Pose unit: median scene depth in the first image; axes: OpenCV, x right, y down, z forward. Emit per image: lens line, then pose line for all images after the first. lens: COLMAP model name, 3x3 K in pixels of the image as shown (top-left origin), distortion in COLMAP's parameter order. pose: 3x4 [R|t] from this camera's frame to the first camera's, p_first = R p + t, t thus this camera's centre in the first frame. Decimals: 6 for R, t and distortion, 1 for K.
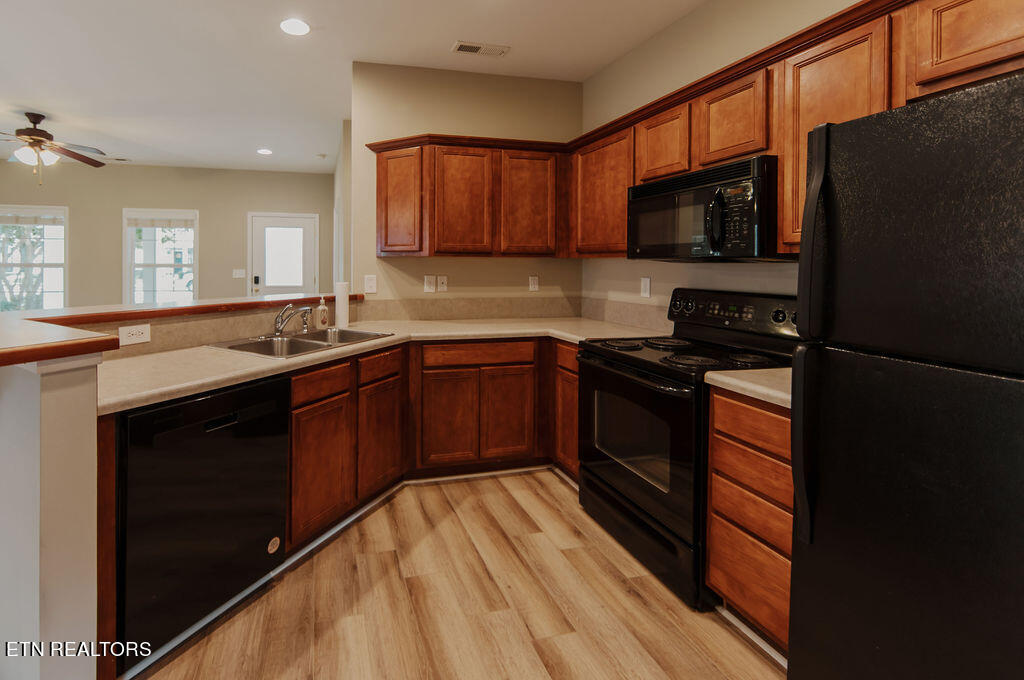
lens RADIAL K [[463.5, 0, 447.8], [0, 463.5, 270.3], [0, 0, 1]] dist [-0.000136, -0.000657]
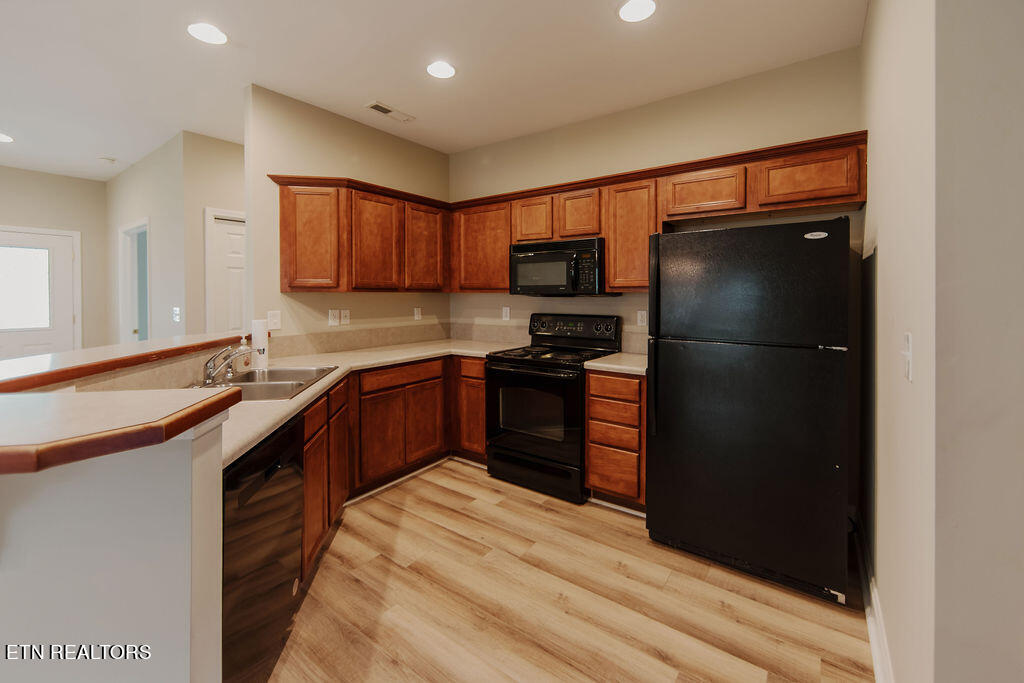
lens RADIAL K [[402.7, 0, 550.3], [0, 402.7, 298.2], [0, 0, 1]] dist [-0.000275, -0.000110]
pose [[0.737188, -0.009868, 0.675615, -0.347953], [0.011782, 0.999929, 0.001749, -0.012406], [-0.675585, 0.006671, 0.737252, -0.005129]]
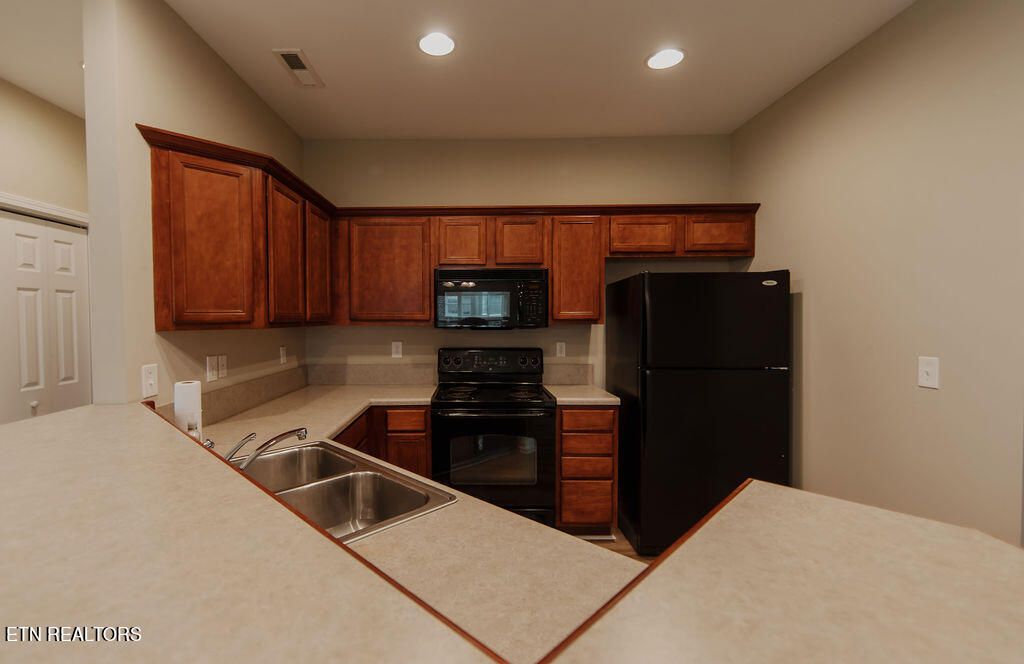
lens RADIAL K [[425.4, 0, 499.9], [0, 425.4, 330.8], [0, 0, 1]] dist [0.000120, 0.000005]
pose [[0.264643, -0.031882, 0.963819, -0.616254], [0.015733, 0.999463, 0.028741, -0.043050], [-0.964218, 0.007558, 0.265002, 0.517298]]
